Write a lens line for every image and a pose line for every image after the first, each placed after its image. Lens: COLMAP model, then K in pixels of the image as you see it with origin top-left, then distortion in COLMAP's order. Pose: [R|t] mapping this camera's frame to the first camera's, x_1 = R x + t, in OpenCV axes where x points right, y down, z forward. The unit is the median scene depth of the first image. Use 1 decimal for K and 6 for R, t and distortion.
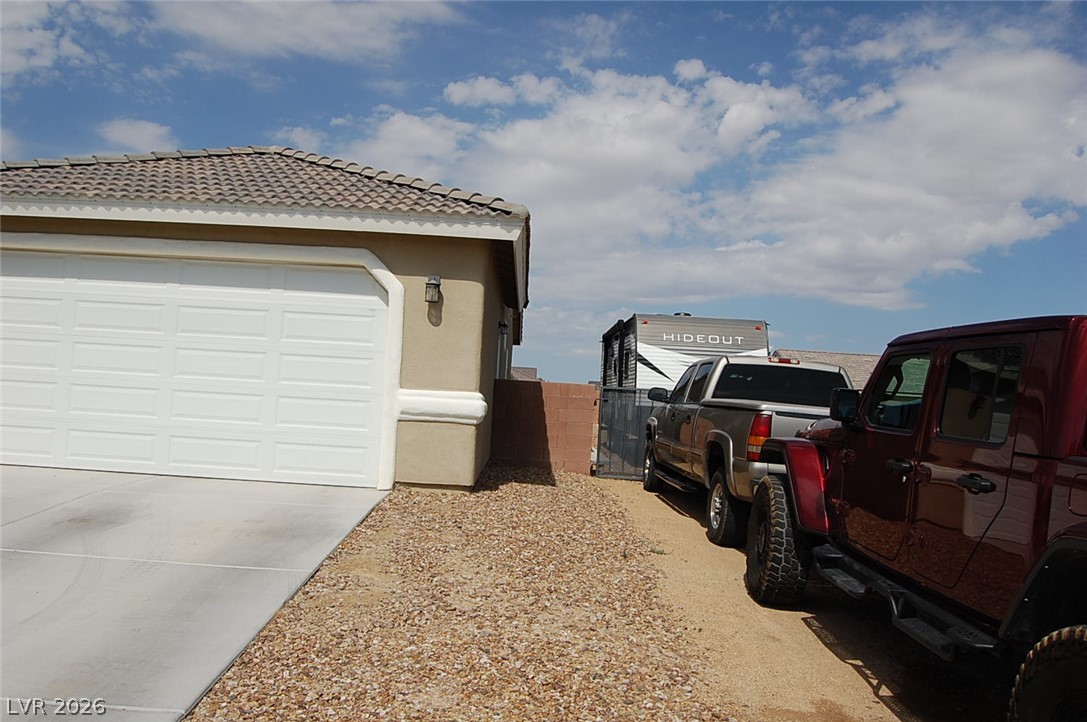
lens RADIAL K [[858.9, 0, 543.5], [0, 858.9, 361.0], [0, 0, 1]] dist [-0.097312, 0.035195]
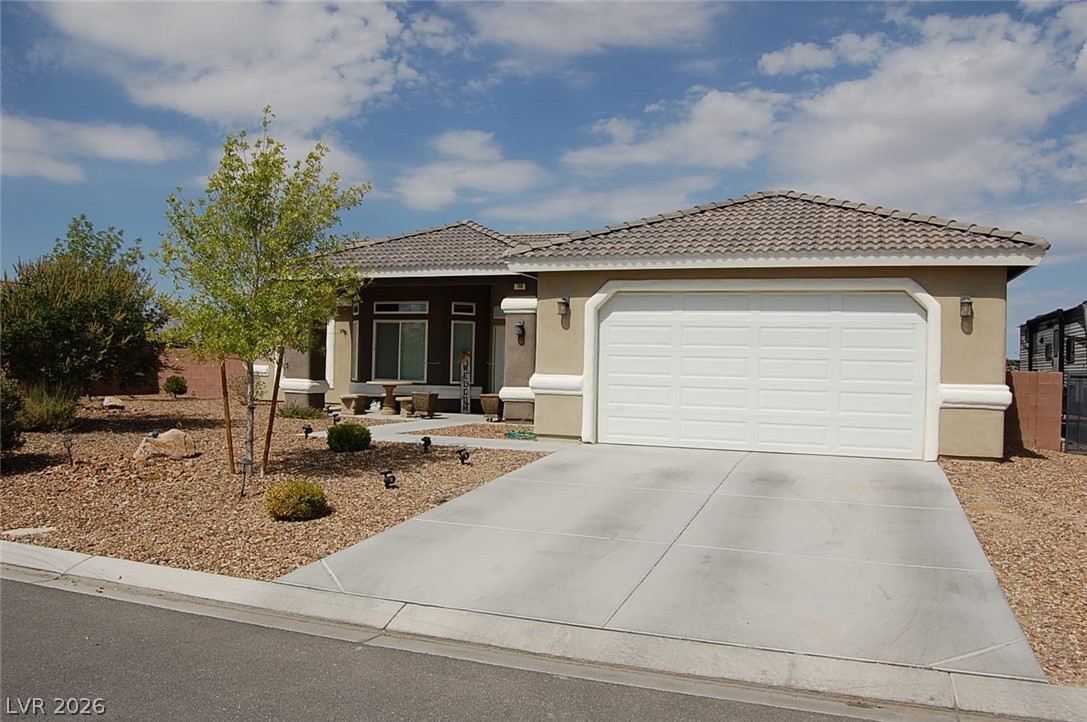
lens RADIAL K [[858.9, 0, 543.5], [0, 858.9, 361.0], [0, 0, 1]] dist [-0.097312, 0.035195]
pose [[0.930128, -0.033065, -0.365743, -0.301834], [0.039571, 0.999164, 0.010304, -0.045650], [0.365097, -0.024057, 0.930659, -0.478398]]
